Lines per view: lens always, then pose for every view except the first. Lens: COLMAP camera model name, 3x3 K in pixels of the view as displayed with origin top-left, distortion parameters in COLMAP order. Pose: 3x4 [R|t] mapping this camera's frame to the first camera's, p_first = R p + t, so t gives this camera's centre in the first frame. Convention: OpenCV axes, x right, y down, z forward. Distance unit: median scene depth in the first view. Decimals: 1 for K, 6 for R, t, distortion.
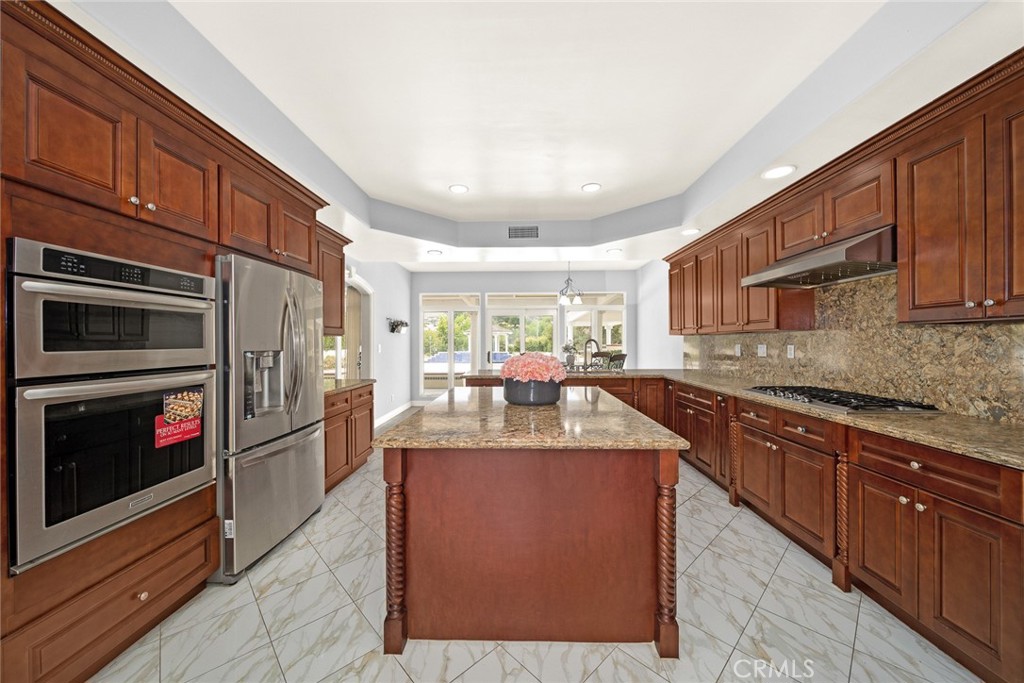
lens RADIAL K [[367.5, 0, 512.0], [0, 367.5, 341.5], [0, 0, 1]] dist [-0.001190, -0.000148]
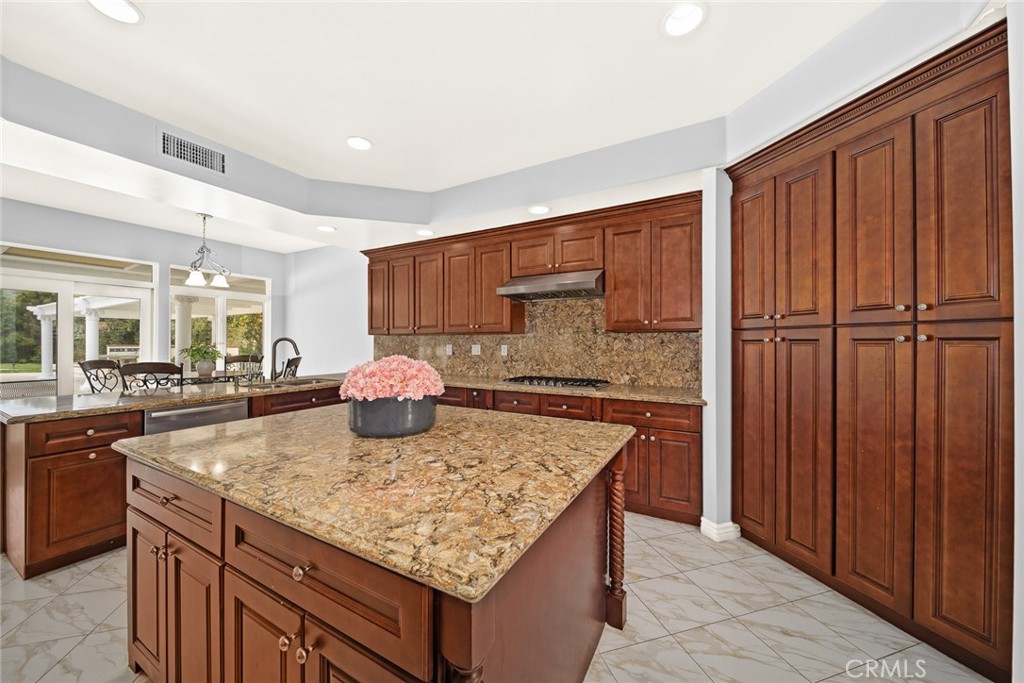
lens RADIAL K [[367.5, 0, 512.0], [0, 367.5, 341.5], [0, 0, 1]] dist [-0.001190, -0.000148]
pose [[0.459674, 0.005772, 0.888069, -0.436346], [-0.003651, 0.999983, -0.004610, 0.004305], [-0.888080, -0.001123, 0.459687, 0.476791]]
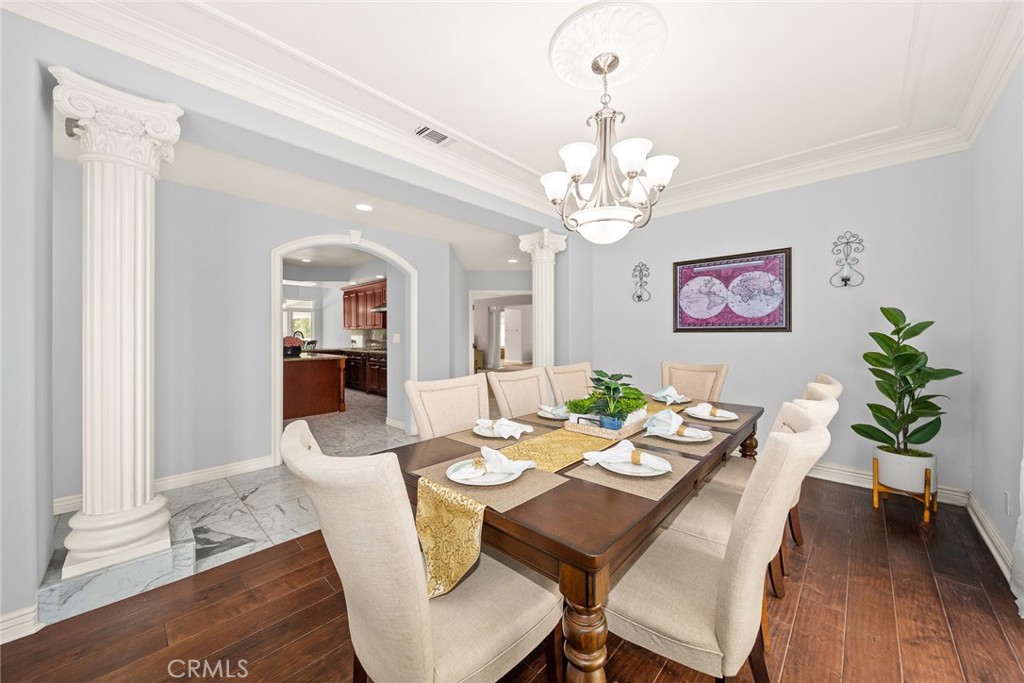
lens RADIAL K [[362.9, 0, 511.9], [0, 362.9, 325.8], [0, 0, 1]] dist [-0.001955, -0.000509]
pose [[0.669891, 0.008646, 0.742409, -0.731850], [0.001425, 0.999915, -0.012931, -0.017229], [-0.742458, 0.009721, 0.669822, -1.738172]]
